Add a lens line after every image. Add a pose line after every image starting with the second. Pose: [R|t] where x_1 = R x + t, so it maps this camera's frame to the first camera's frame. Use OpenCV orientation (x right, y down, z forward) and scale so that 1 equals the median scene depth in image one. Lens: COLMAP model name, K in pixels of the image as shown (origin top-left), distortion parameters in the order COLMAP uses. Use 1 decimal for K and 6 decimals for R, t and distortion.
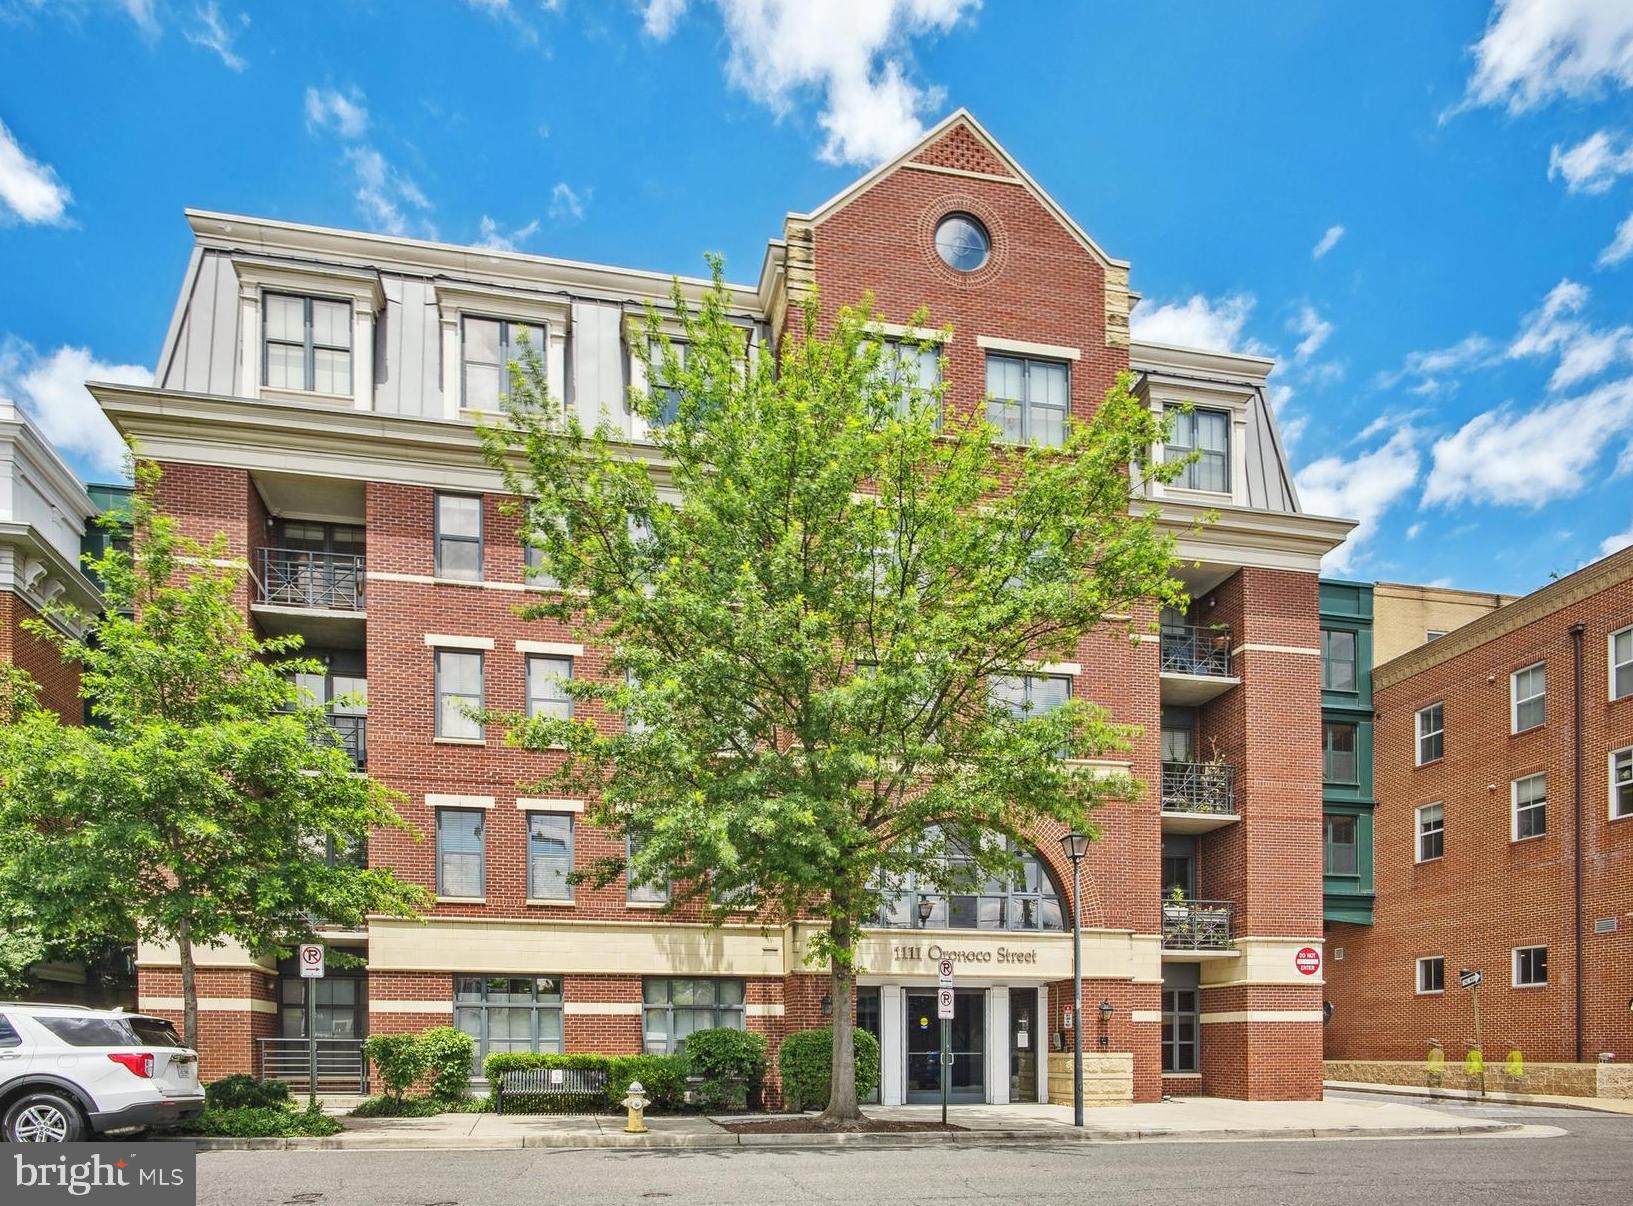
lens RADIAL K [[1018.2, 0, 816.5], [0, 1018.2, 603.0], [0, 0, 1]] dist [0.002558, 0.000742]
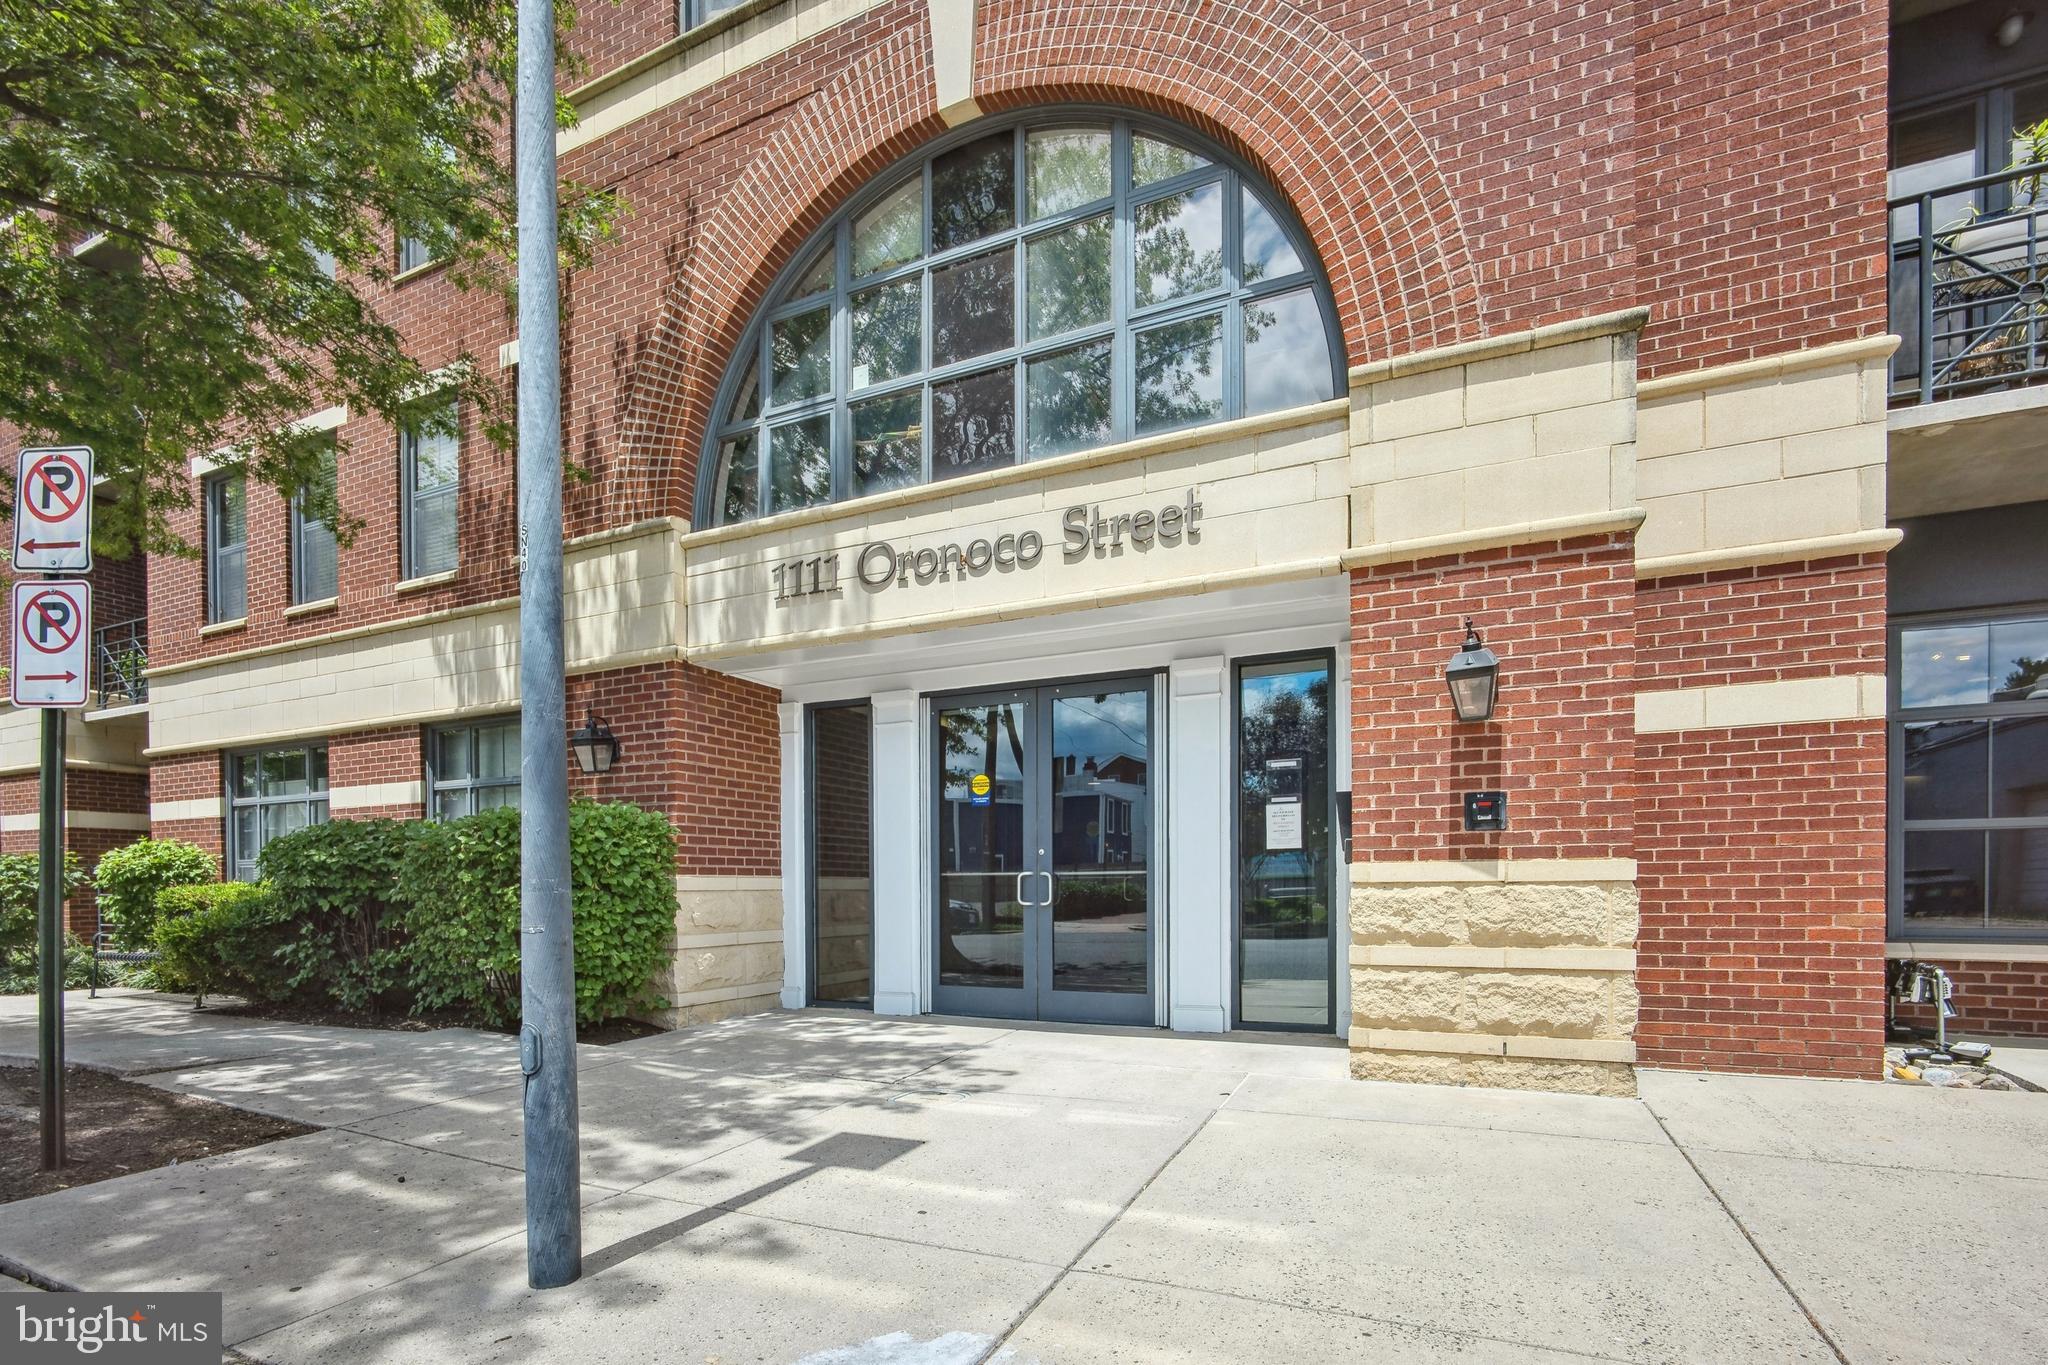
lens RADIAL K [[1083.2, 0, 1024.0], [0, 1083.2, 682.5], [0, 0, 1]] dist [0.001096, 0.000177]
pose [[0.823963, -0.112493, -0.555365, 0.325514], [0.235775, 0.959287, 0.155496, 0.335099], [0.515262, -0.259064, 0.816940, 0.745520]]
